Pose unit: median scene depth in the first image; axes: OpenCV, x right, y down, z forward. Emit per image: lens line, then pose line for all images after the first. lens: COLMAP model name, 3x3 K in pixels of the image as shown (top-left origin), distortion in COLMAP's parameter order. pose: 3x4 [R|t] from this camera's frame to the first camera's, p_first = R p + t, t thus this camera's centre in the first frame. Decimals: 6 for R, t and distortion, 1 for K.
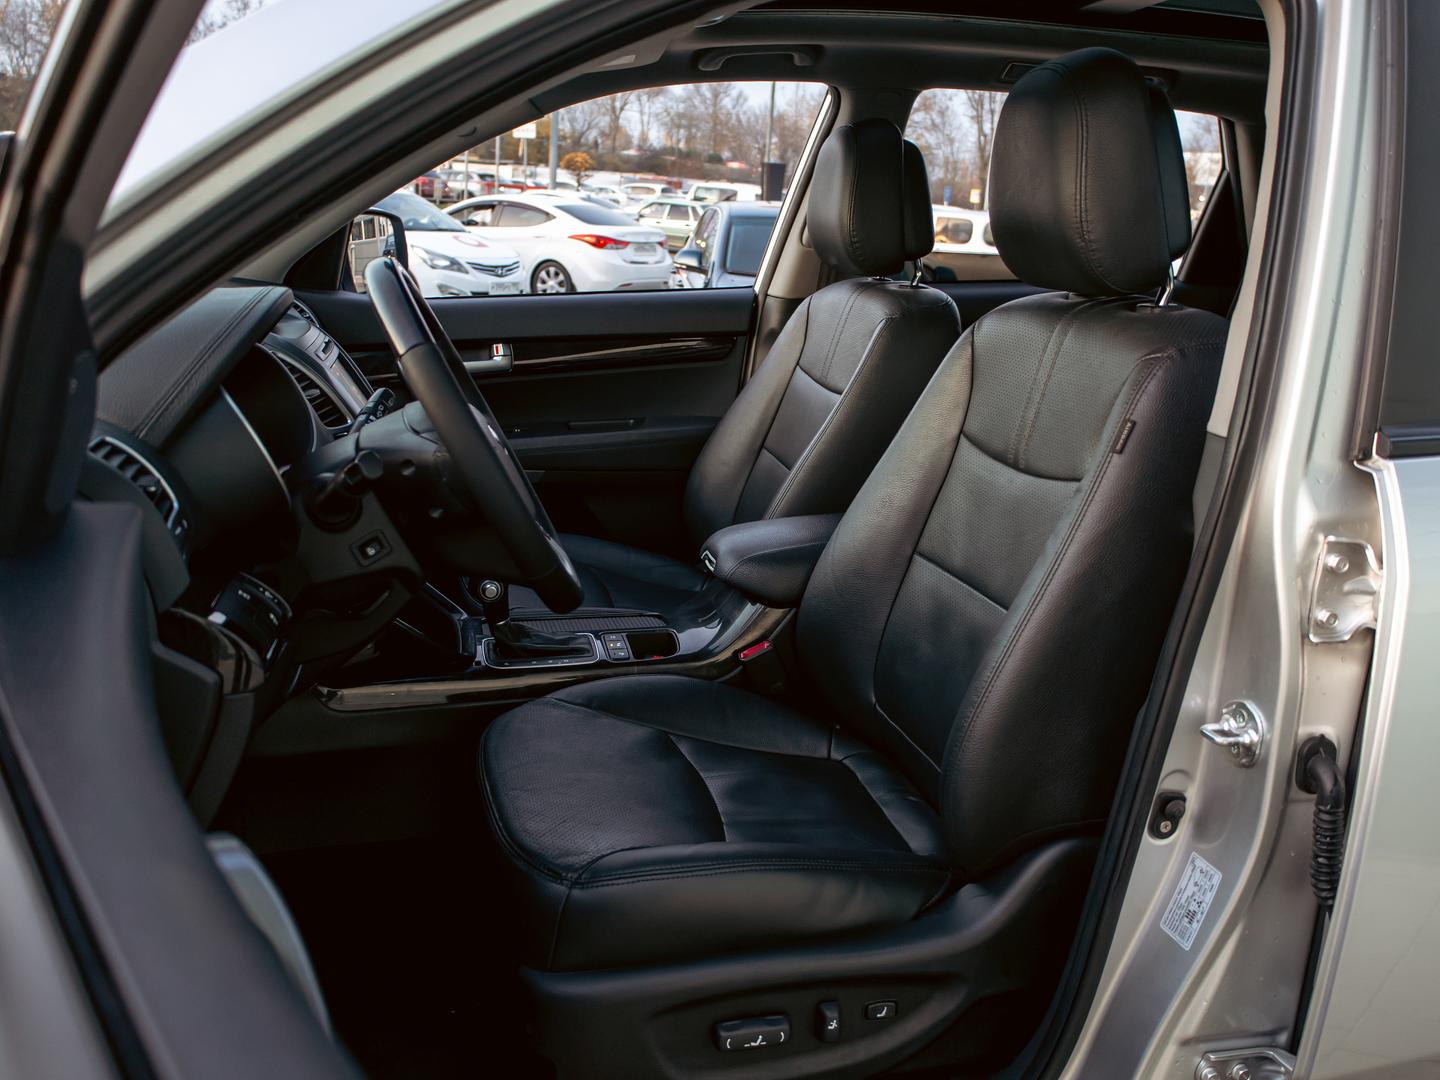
lens RADIAL K [[1458.6, 0, 751.6], [0, 1458.6, 534.8], [0, 0, 1]] dist [-0.006287, -0.016485]
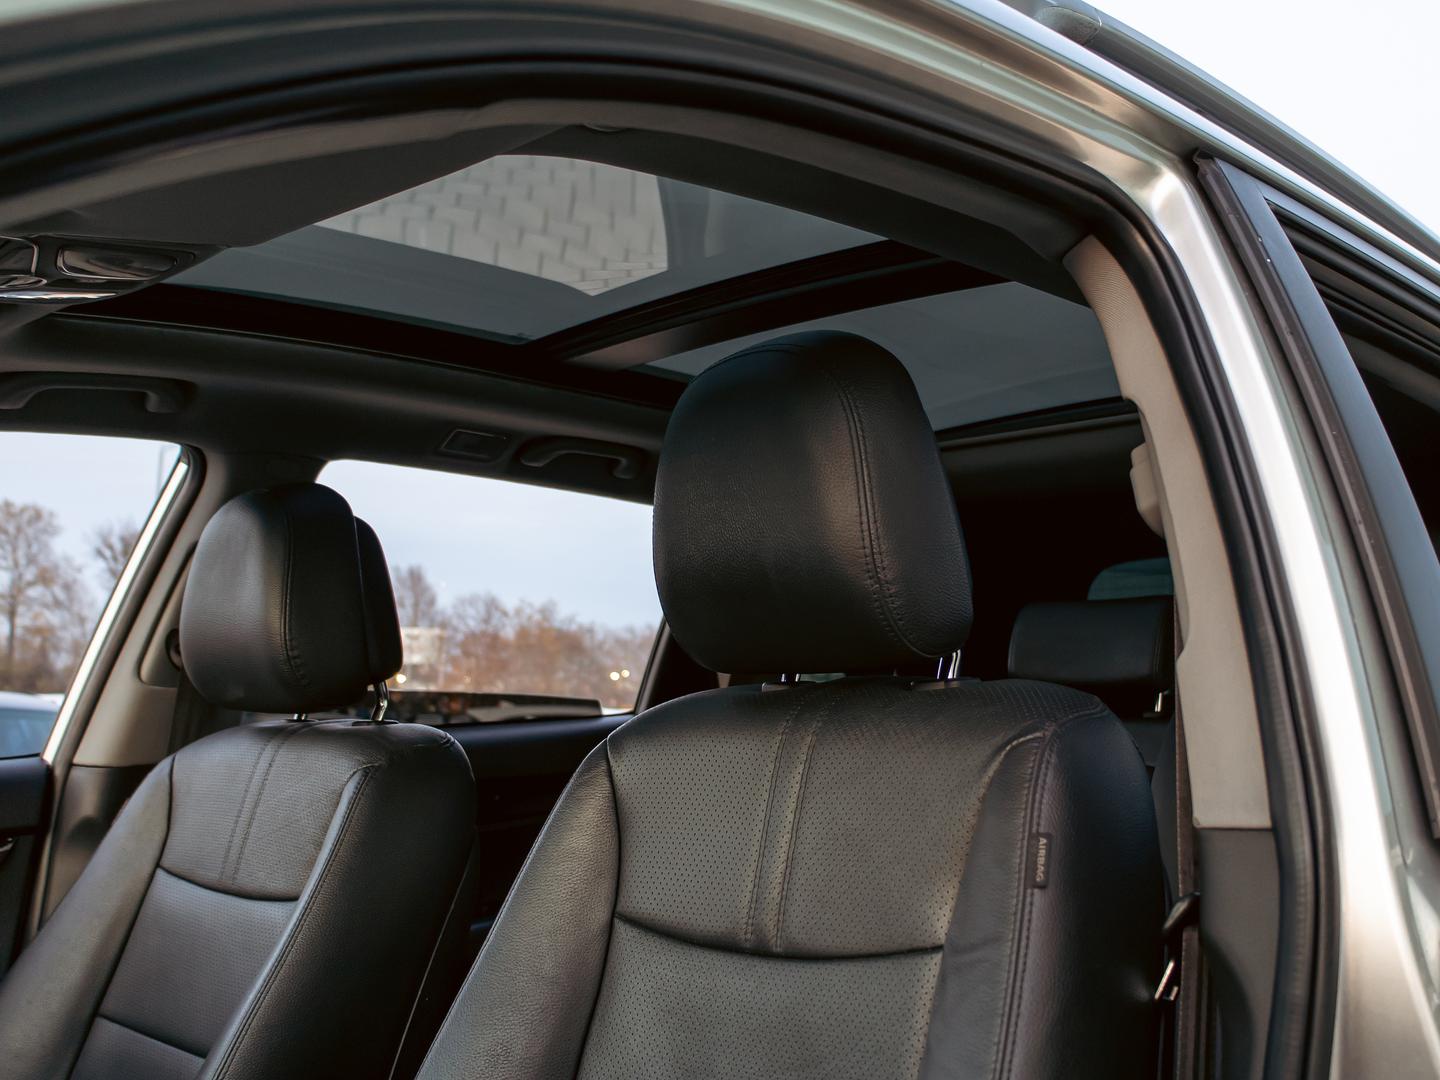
lens RADIAL K [[1458.6, 0, 751.6], [0, 1458.6, 534.8], [0, 0, 1]] dist [-0.006287, -0.016485]
pose [[0.785016, 0.036384, 0.618406, -0.156973], [0.183424, 0.939857, -0.288139, -0.025914], [-0.591697, 0.339624, 0.731129, 0.357284]]
